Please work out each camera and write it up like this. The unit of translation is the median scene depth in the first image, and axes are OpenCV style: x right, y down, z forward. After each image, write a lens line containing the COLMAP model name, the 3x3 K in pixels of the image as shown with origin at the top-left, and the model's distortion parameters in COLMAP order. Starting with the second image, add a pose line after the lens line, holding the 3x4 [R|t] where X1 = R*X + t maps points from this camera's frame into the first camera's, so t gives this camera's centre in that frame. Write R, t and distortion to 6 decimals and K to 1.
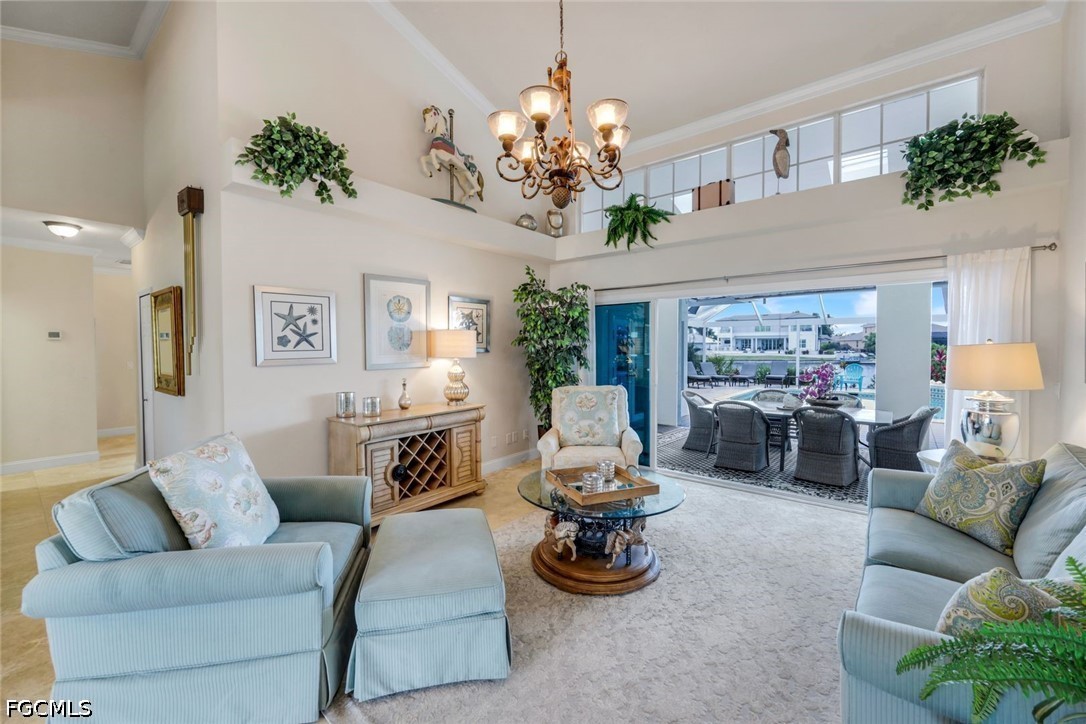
lens RADIAL K [[441.9, 0, 548.6], [0, 441.9, 350.1], [0, 0, 1]] dist [-0.001080, -0.000156]
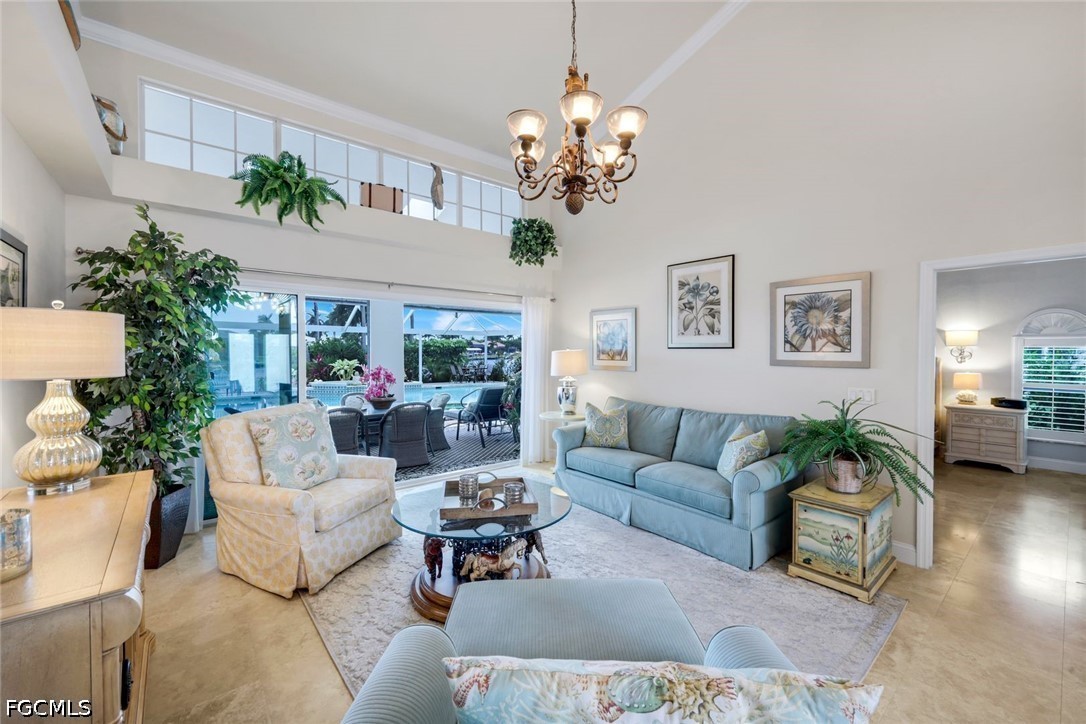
lens RADIAL K [[441.9, 0, 548.6], [0, 441.9, 350.1], [0, 0, 1]] dist [-0.001080, -0.000156]
pose [[0.190043, 0.002829, 0.981772, -0.554046], [0.003483, 0.999988, -0.003556, -0.007076], [-0.981770, 0.004096, 0.190031, 0.477611]]
